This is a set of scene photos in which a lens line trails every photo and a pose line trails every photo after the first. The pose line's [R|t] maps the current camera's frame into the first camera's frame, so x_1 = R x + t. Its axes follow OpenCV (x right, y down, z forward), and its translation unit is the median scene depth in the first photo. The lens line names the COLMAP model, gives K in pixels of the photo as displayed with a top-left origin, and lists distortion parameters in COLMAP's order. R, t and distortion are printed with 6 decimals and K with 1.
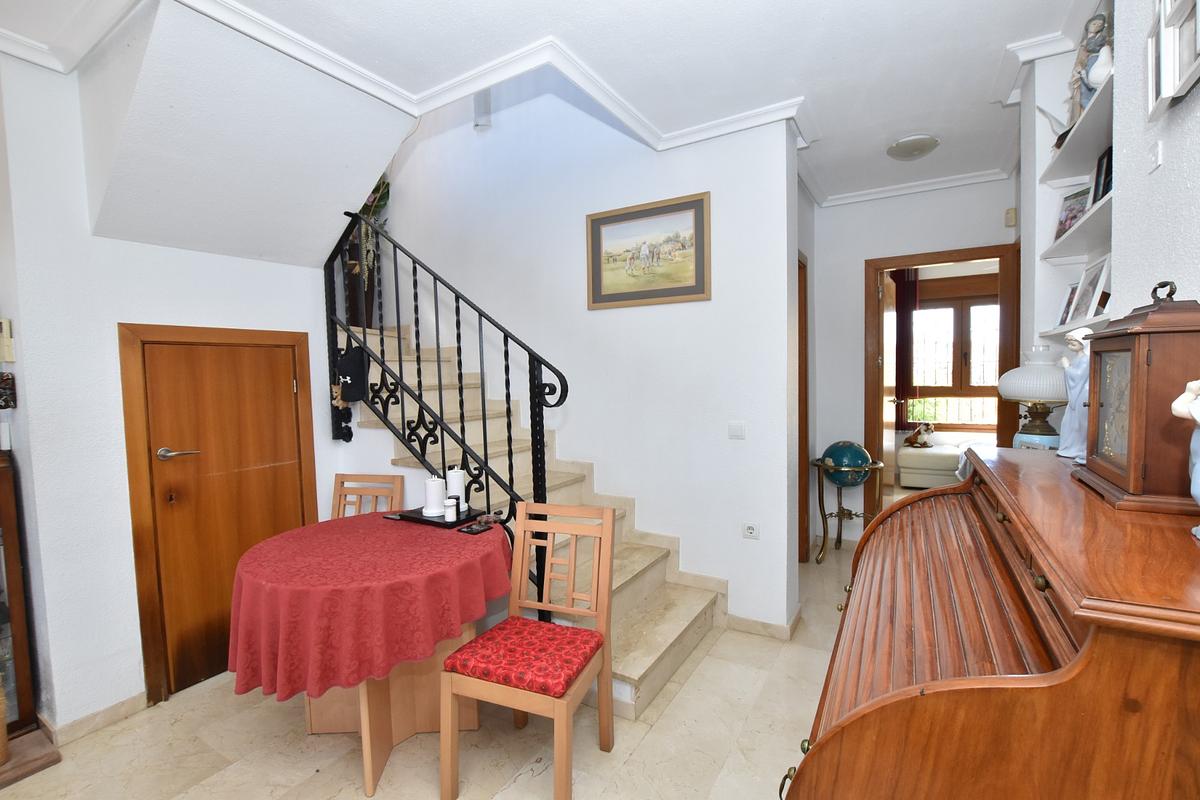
lens RADIAL K [[528.2, 0, 601.1], [0, 528.2, 402.6], [0, 0, 1]] dist [-0.037797, 0.007860]
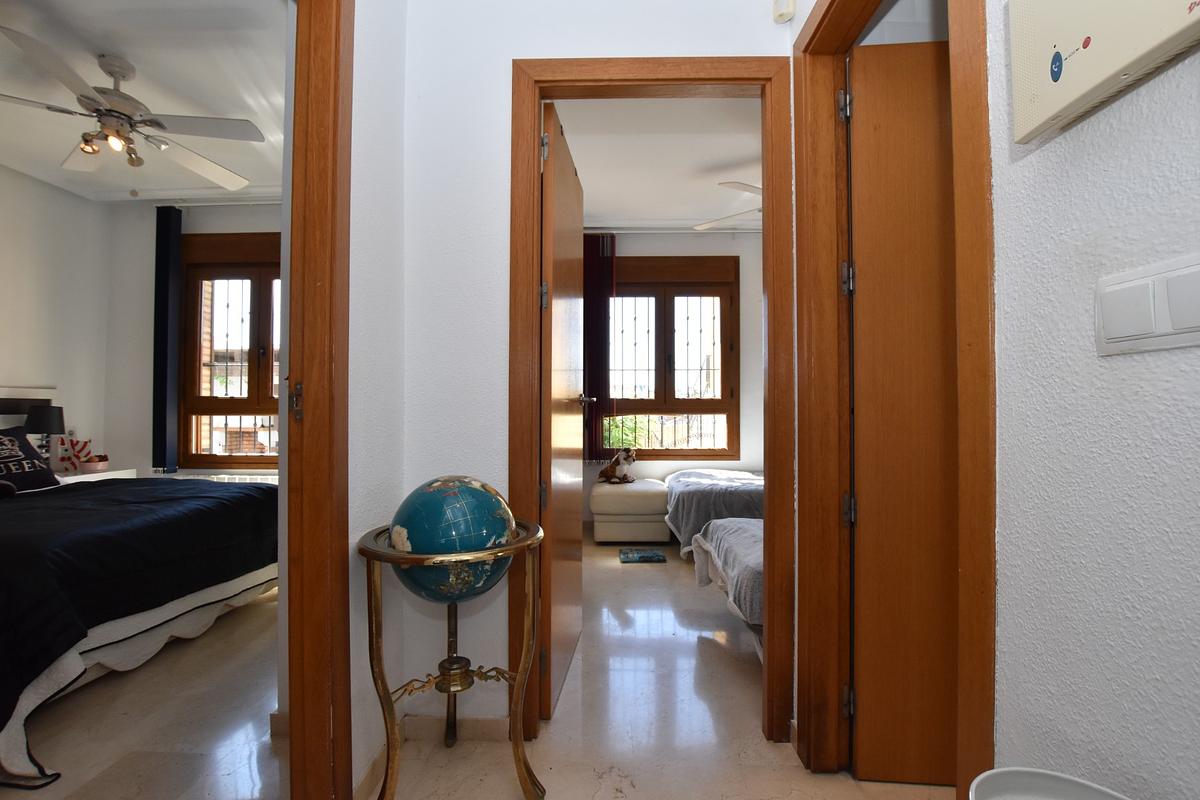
lens RADIAL K [[528.2, 0, 601.1], [0, 528.2, 402.6], [0, 0, 1]] dist [-0.037797, 0.007860]
pose [[0.866158, 0.029569, 0.498894, 0.118966], [0.009698, 0.997066, -0.075932, 0.016085], [-0.499676, 0.070607, 0.863330, 0.199107]]
